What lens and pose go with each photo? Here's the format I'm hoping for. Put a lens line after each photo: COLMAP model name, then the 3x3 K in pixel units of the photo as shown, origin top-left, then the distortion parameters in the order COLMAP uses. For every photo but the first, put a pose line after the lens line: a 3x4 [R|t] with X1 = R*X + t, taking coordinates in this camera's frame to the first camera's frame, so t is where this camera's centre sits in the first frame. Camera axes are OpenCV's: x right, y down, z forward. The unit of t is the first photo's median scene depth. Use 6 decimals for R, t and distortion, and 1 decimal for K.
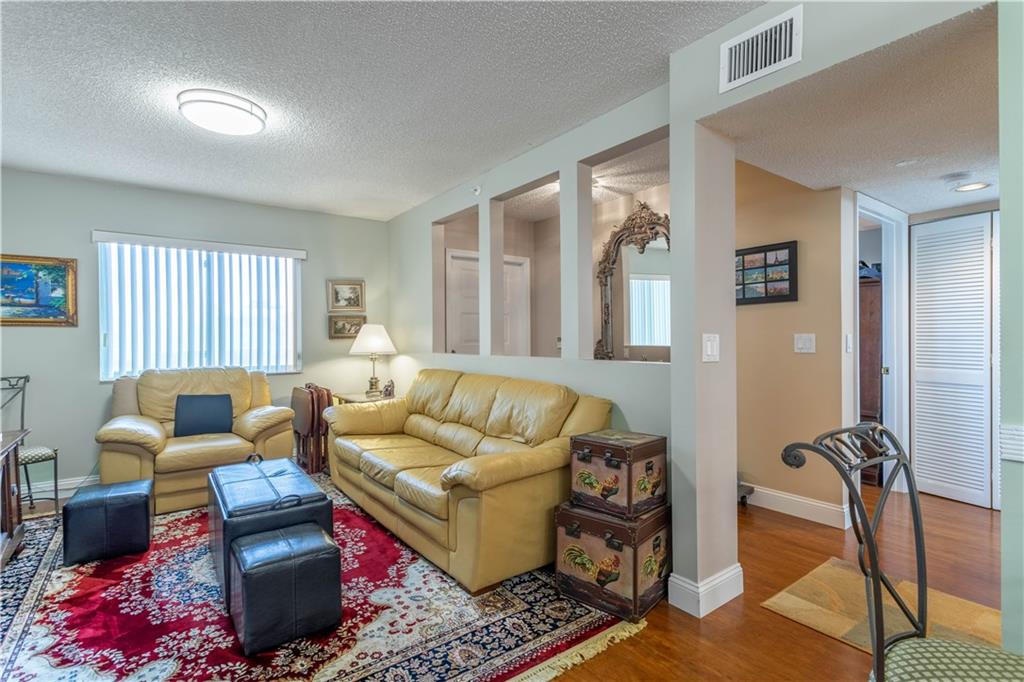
lens RADIAL K [[470.8, 0, 519.8], [0, 470.8, 336.1], [0, 0, 1]] dist [0.051841, 0.000091]
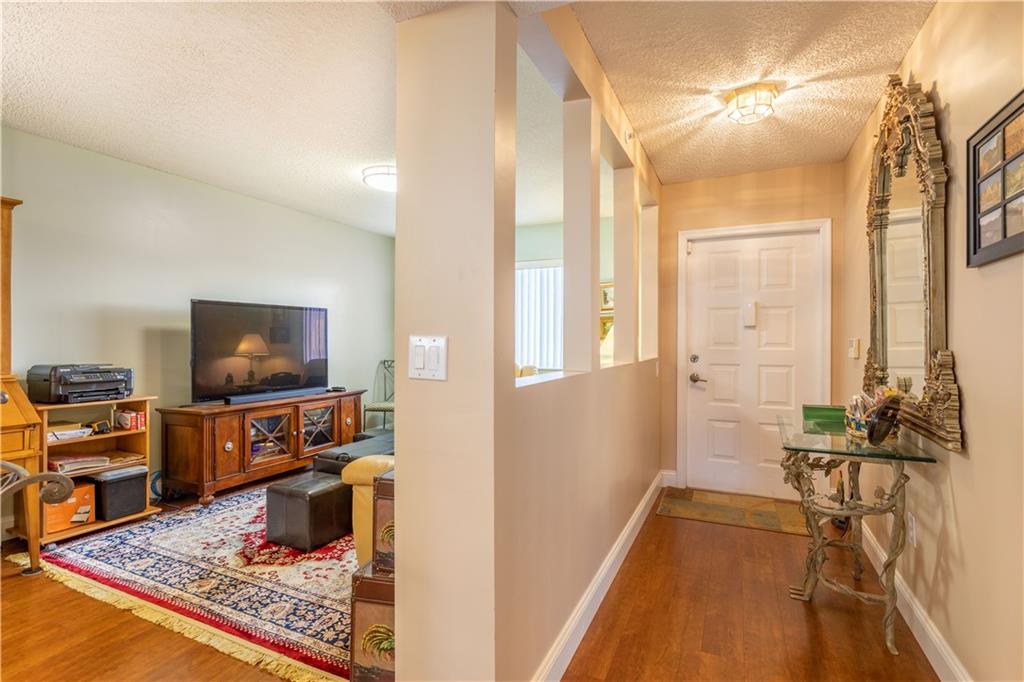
lens RADIAL K [[492.3, 0, 535.5], [0, 492.3, 340.1], [0, 0, 1]] dist [0.000115, 0.001327]
pose [[0.505365, 0.008794, -0.862861, 1.116874], [-0.004198, 0.999961, 0.007733, -0.003036], [0.862895, -0.000286, 0.505383, 0.853282]]
